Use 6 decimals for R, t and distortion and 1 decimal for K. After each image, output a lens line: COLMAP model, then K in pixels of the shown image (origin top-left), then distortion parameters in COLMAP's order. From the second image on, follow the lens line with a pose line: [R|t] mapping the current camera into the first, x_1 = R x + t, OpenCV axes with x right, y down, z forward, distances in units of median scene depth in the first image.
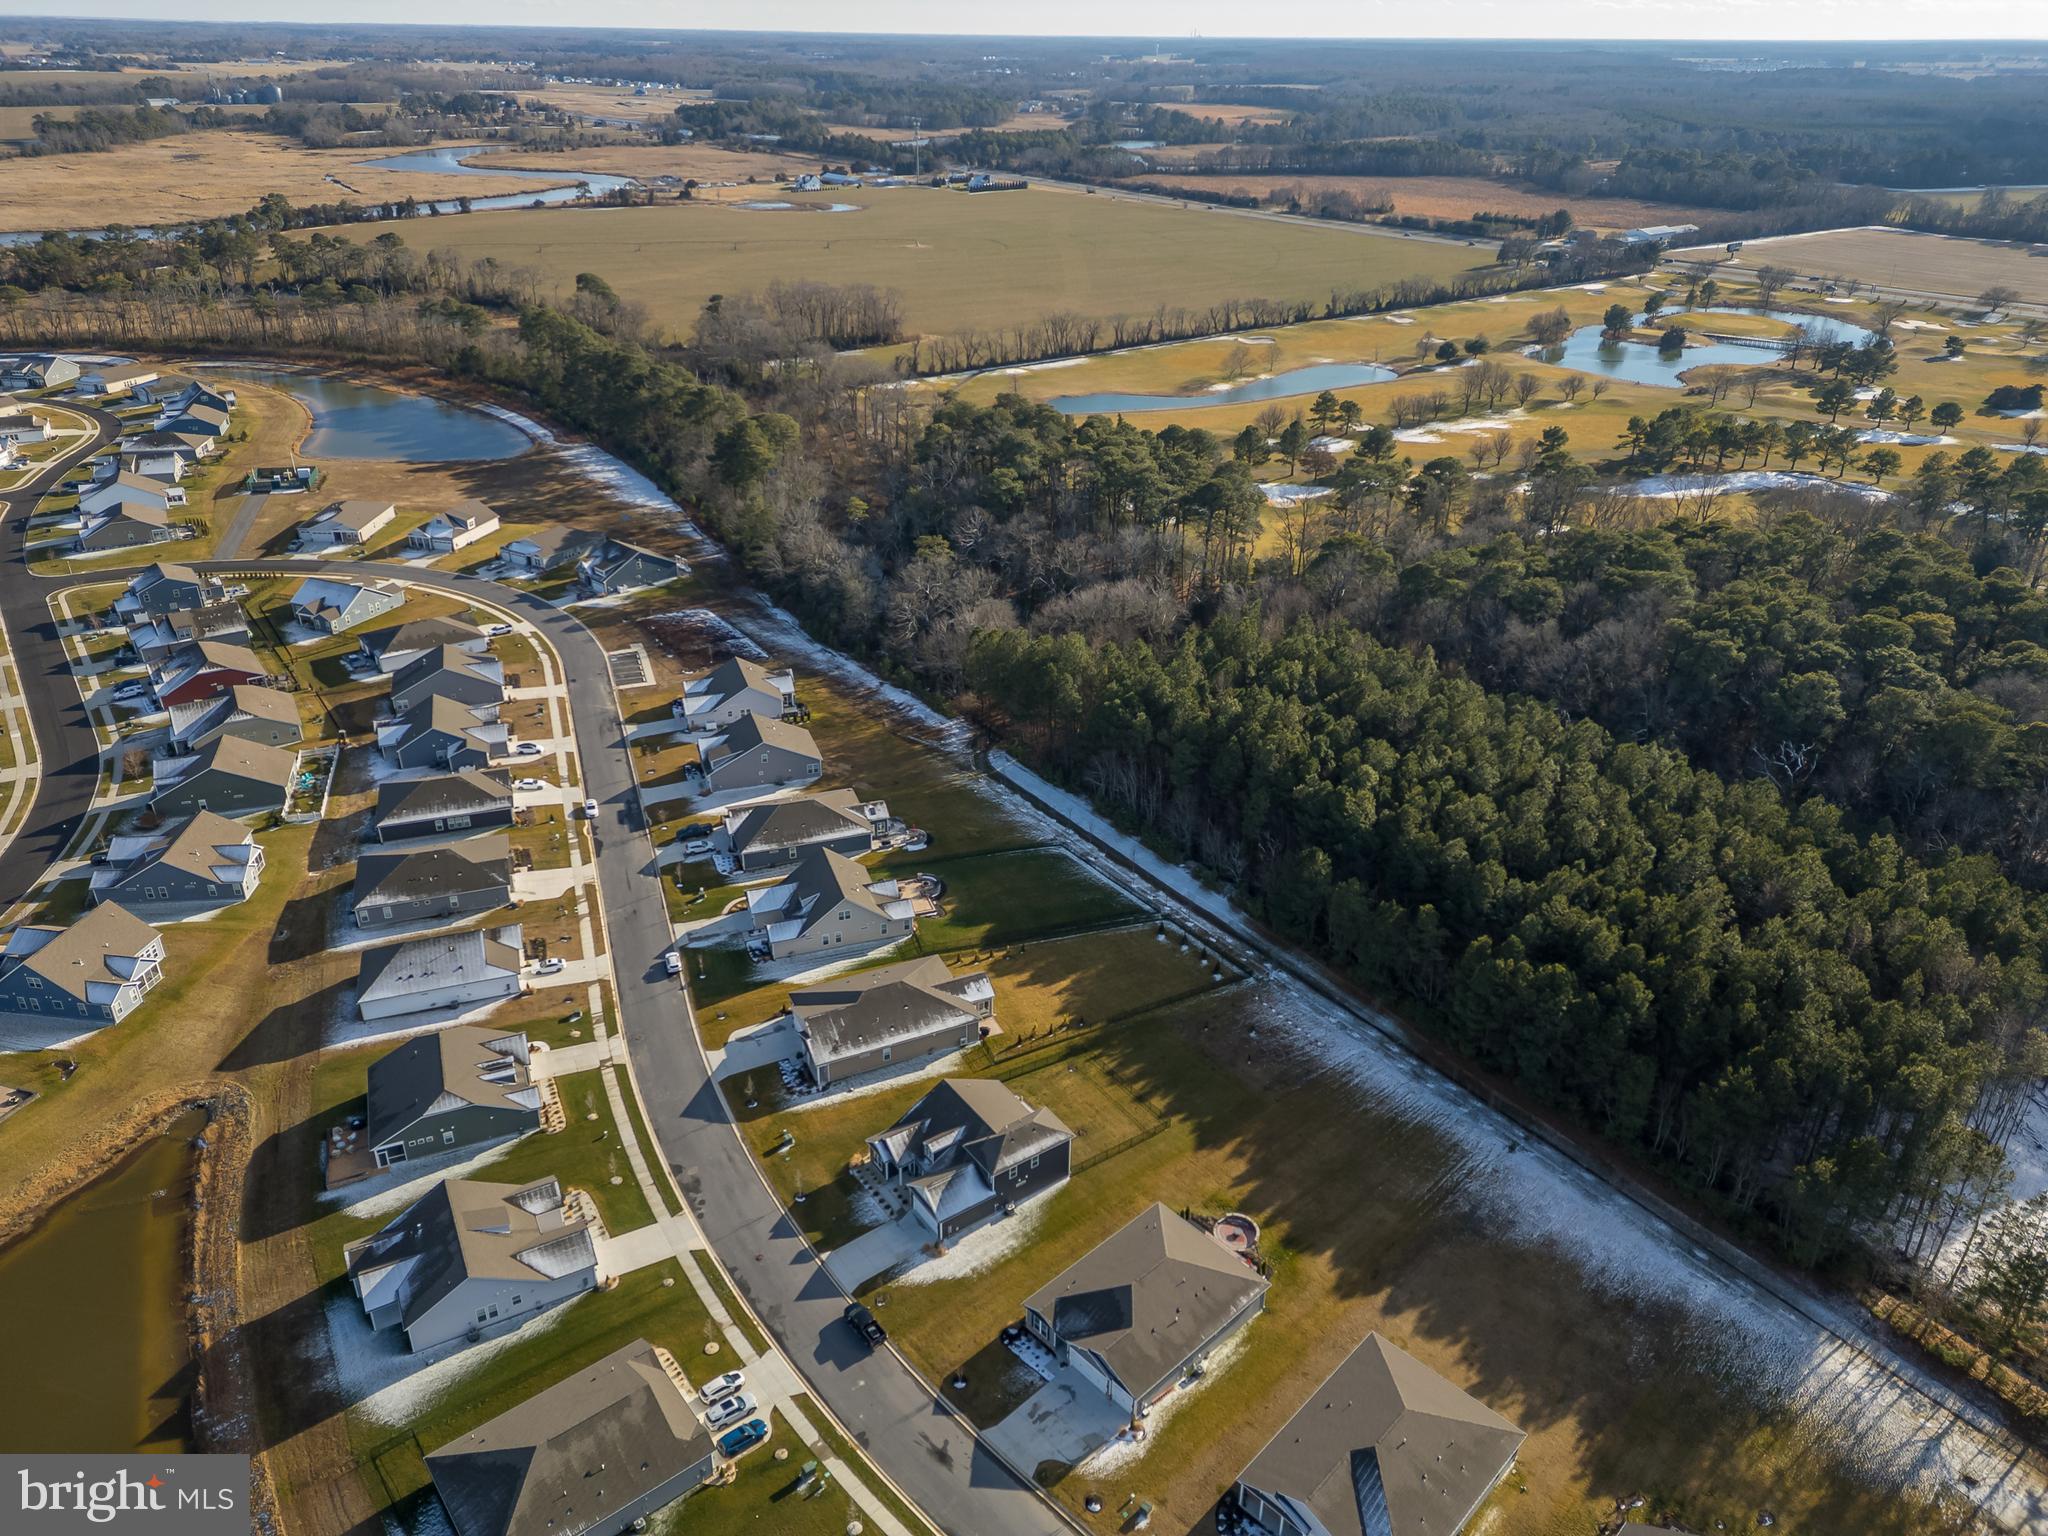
lens RADIAL K [[1409.4, 0, 1024.0], [0, 1409.4, 753.1], [0, 0, 1]] dist [0.079990, -0.066121]
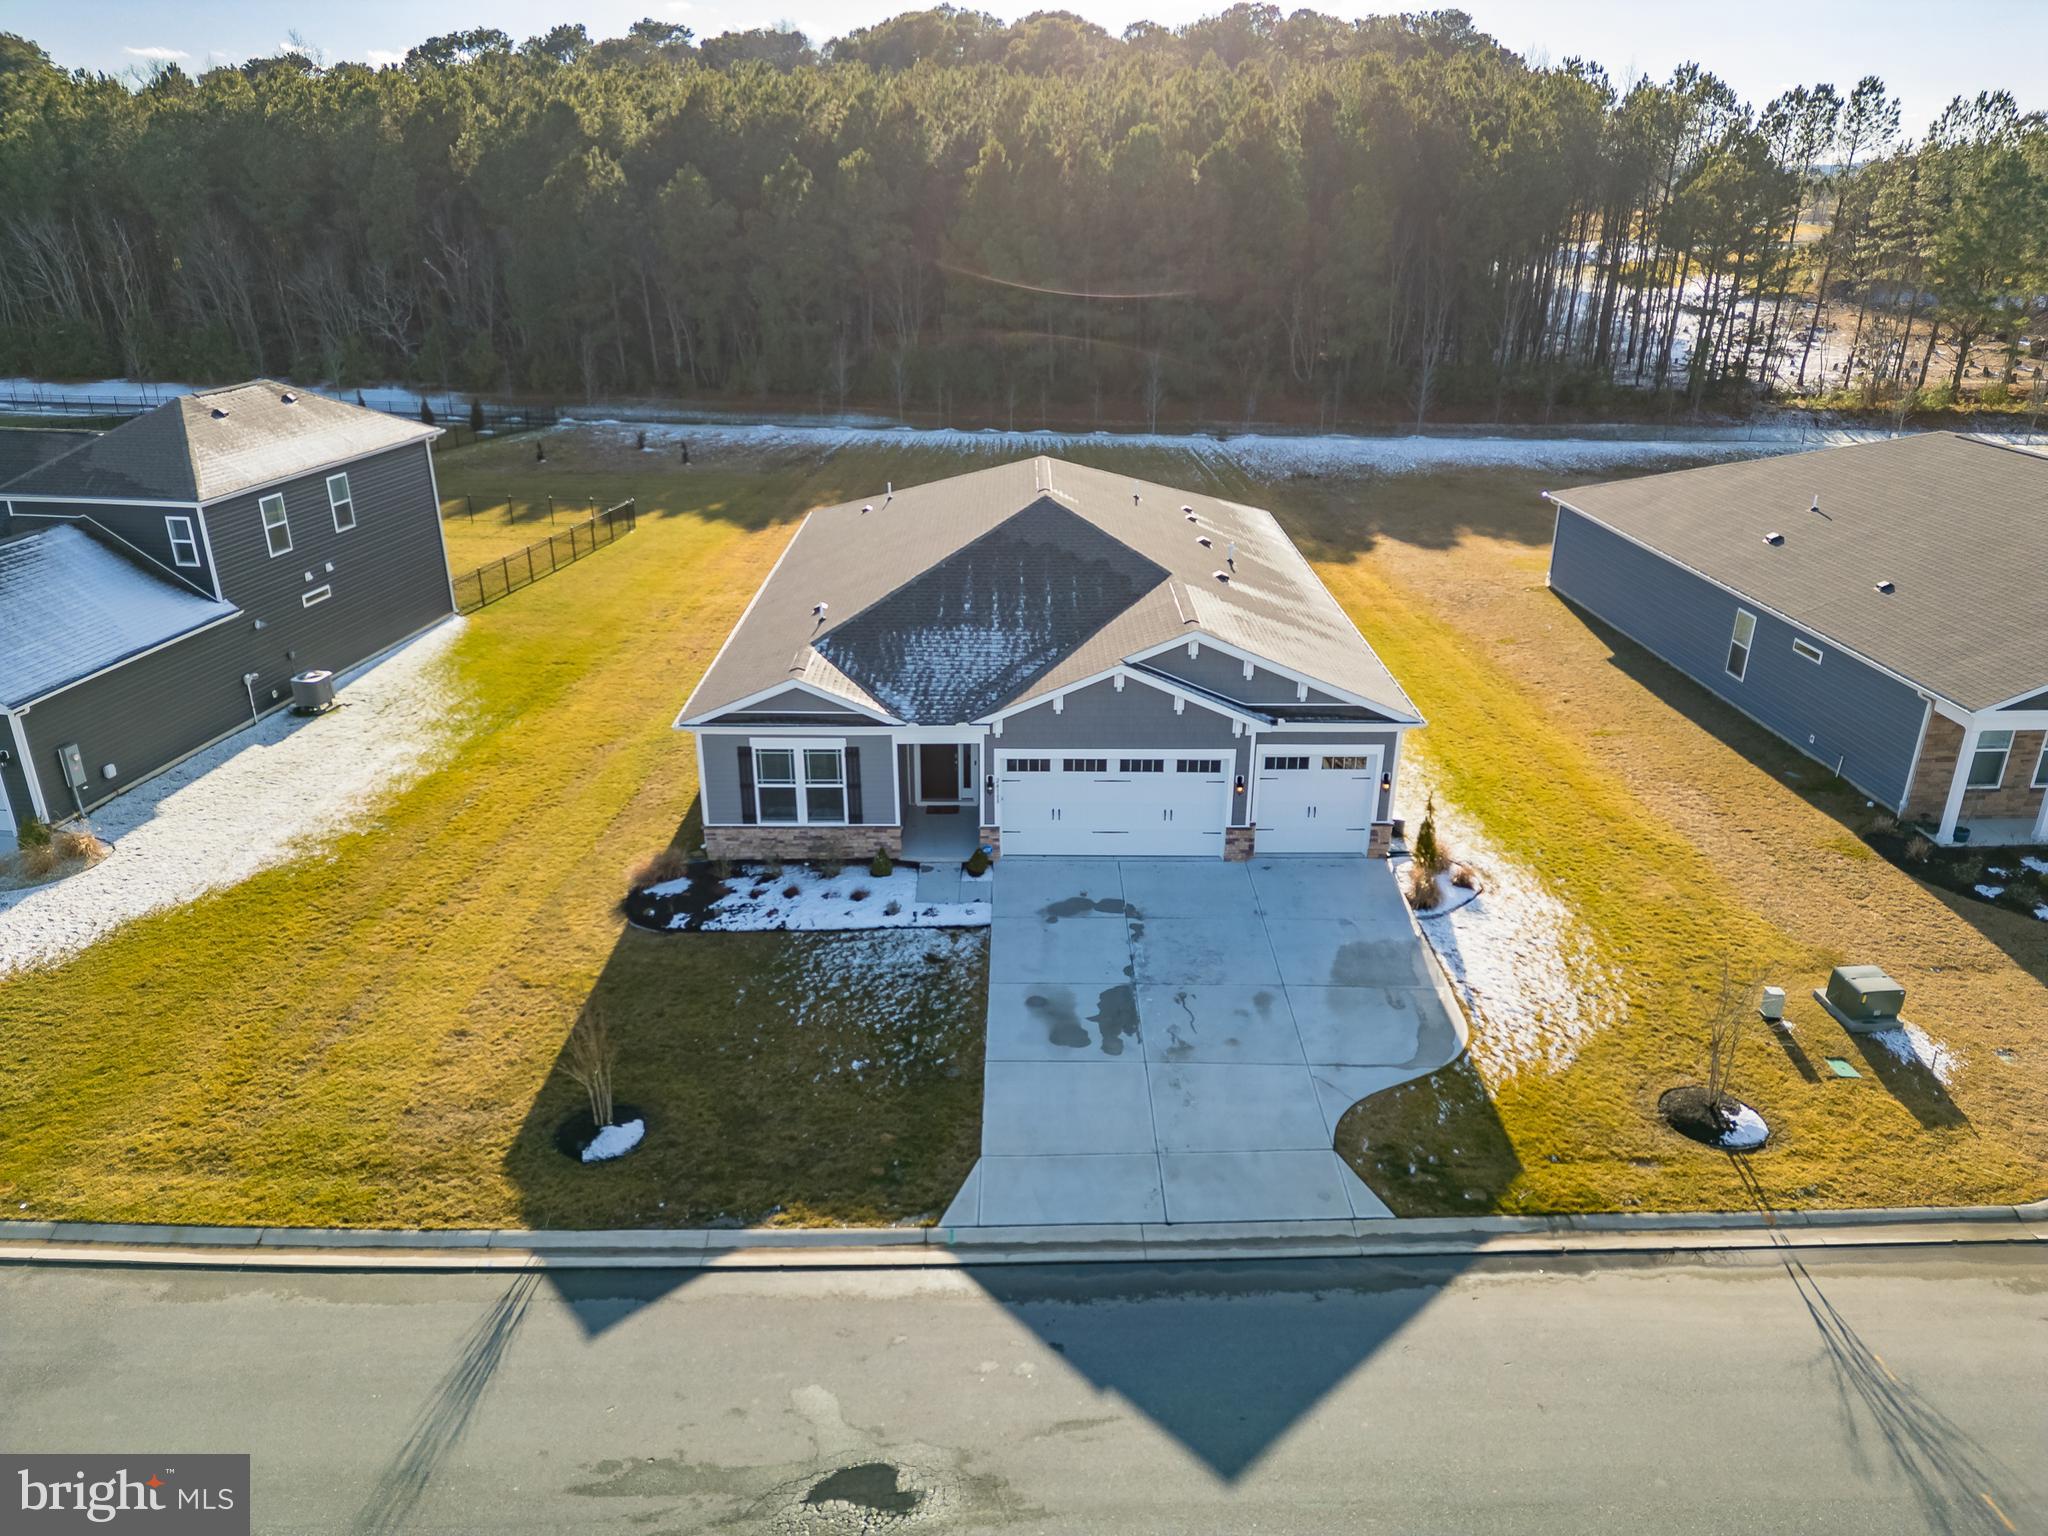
lens RADIAL K [[1409.4, 0, 1017.1], [0, 1409.4, 770.3], [0, 0, 1]] dist [0.079990, -0.066121]
pose [[0.687266, -0.289632, 0.666167, -0.079423], [0.331368, 0.941098, 0.067302, 0.298933], [-0.646421, 0.174492, 0.742760, 0.619828]]
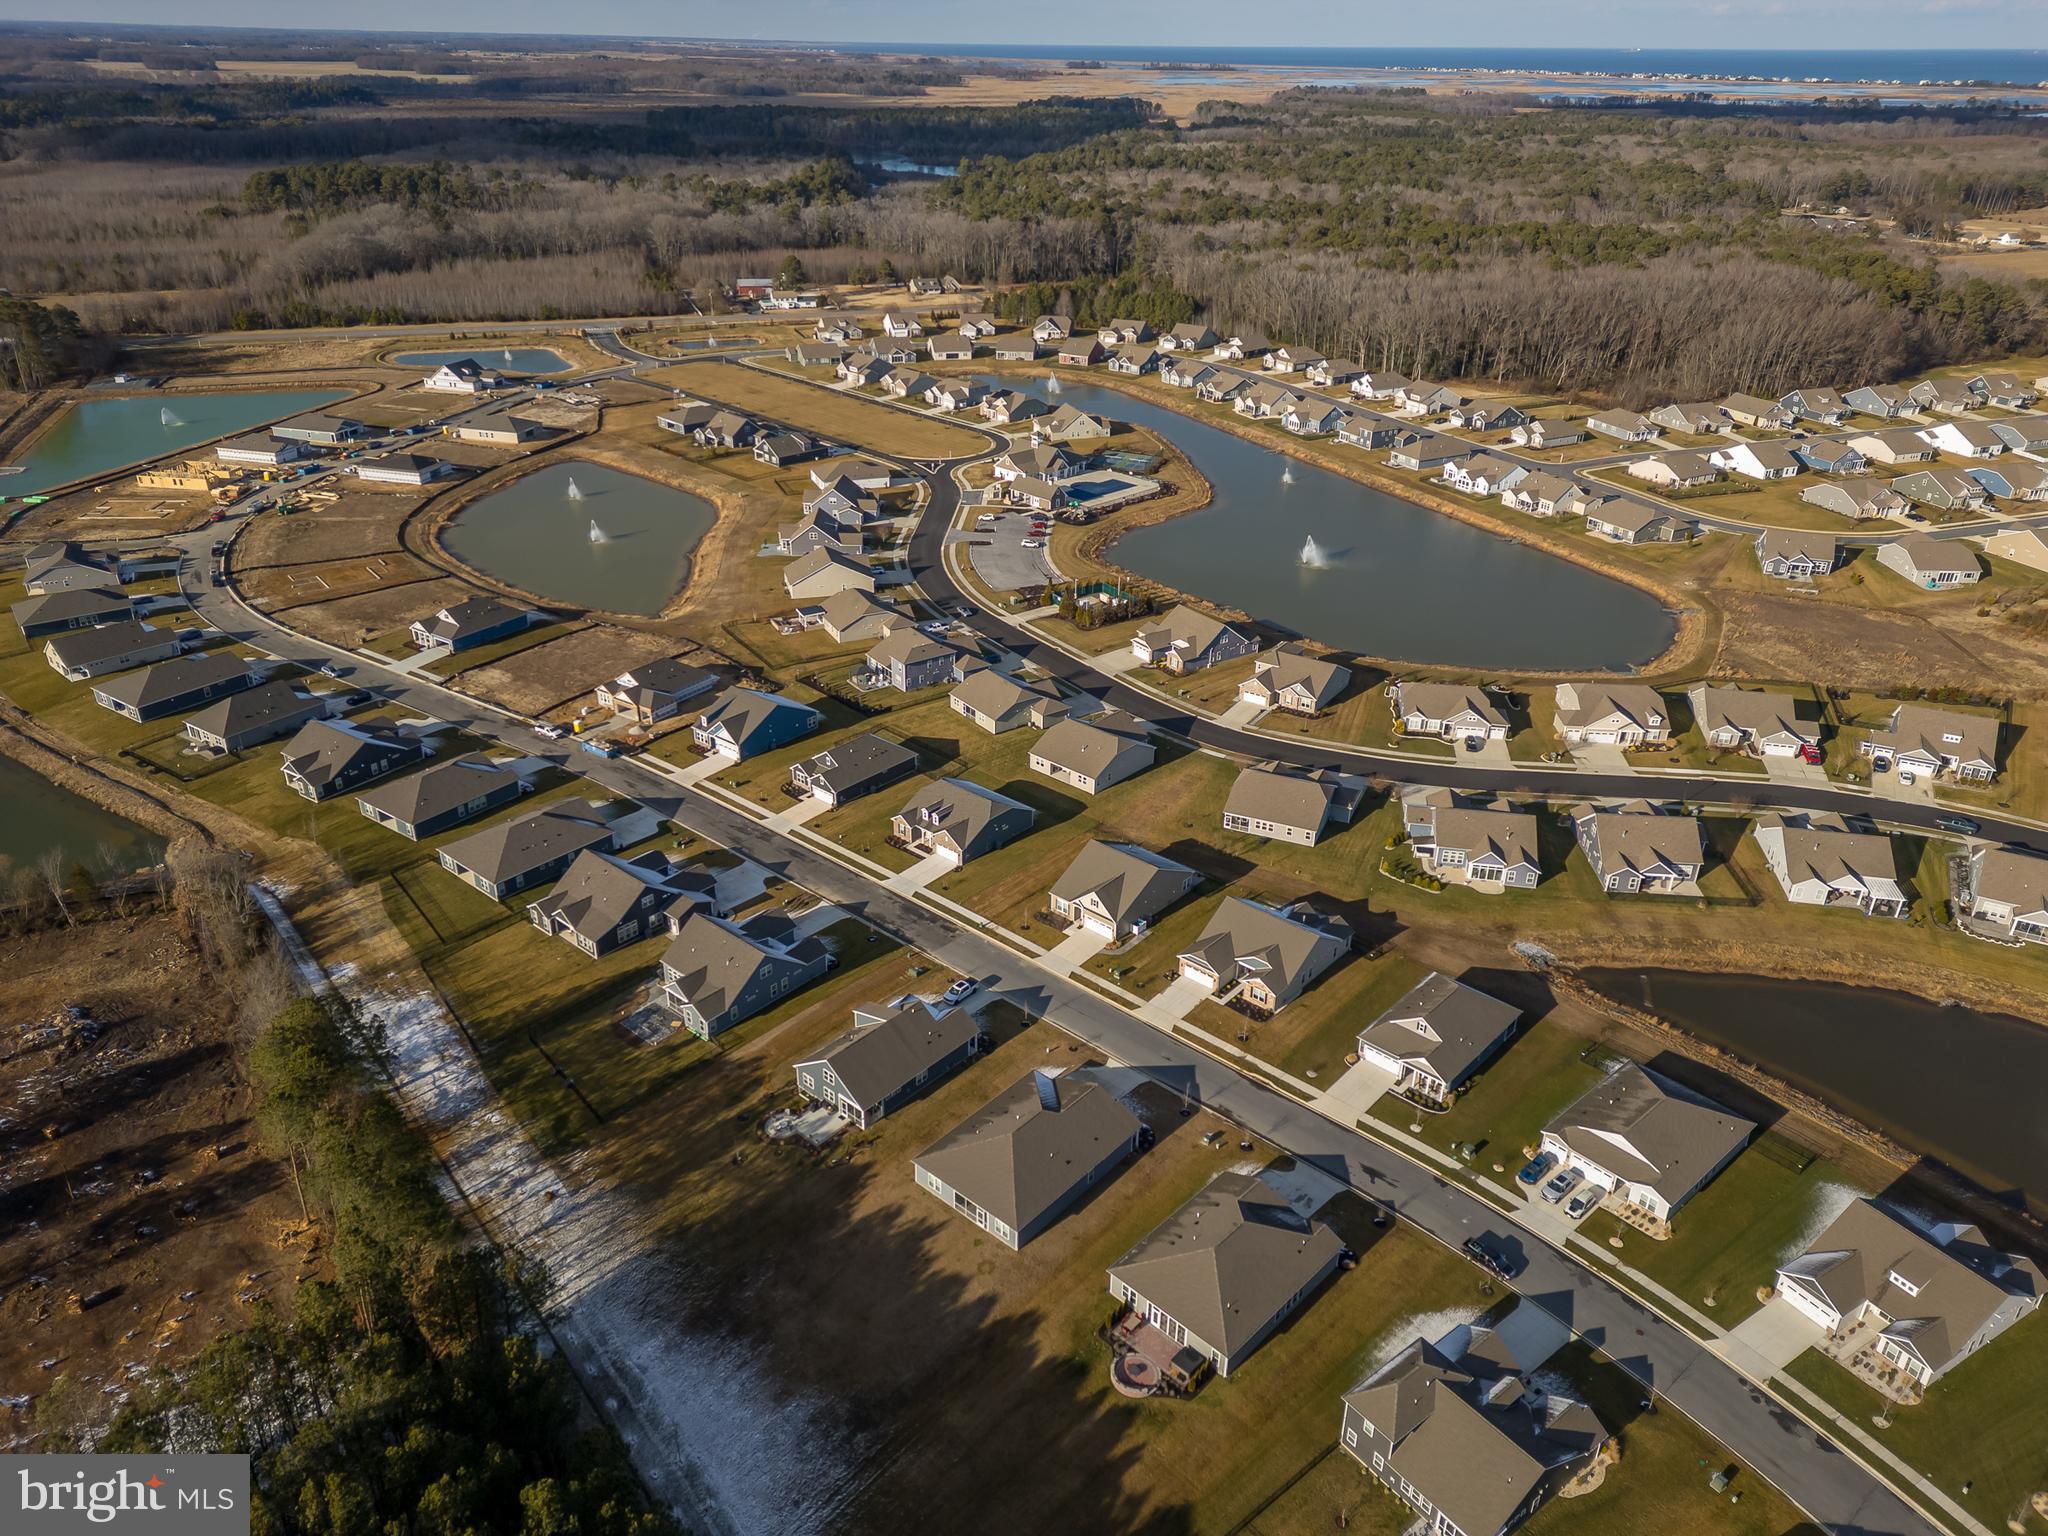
lens RADIAL K [[1409.4, 0, 1022.3], [0, 1409.4, 778.1], [0, 0, 1]] dist [0.079990, -0.066121]
pose [[-0.998453, 0.001741, -0.055575, 0.222575], [-0.043972, 0.587019, 0.808378, -0.495947], [0.034031, 0.809571, -0.586035, 1.006848]]
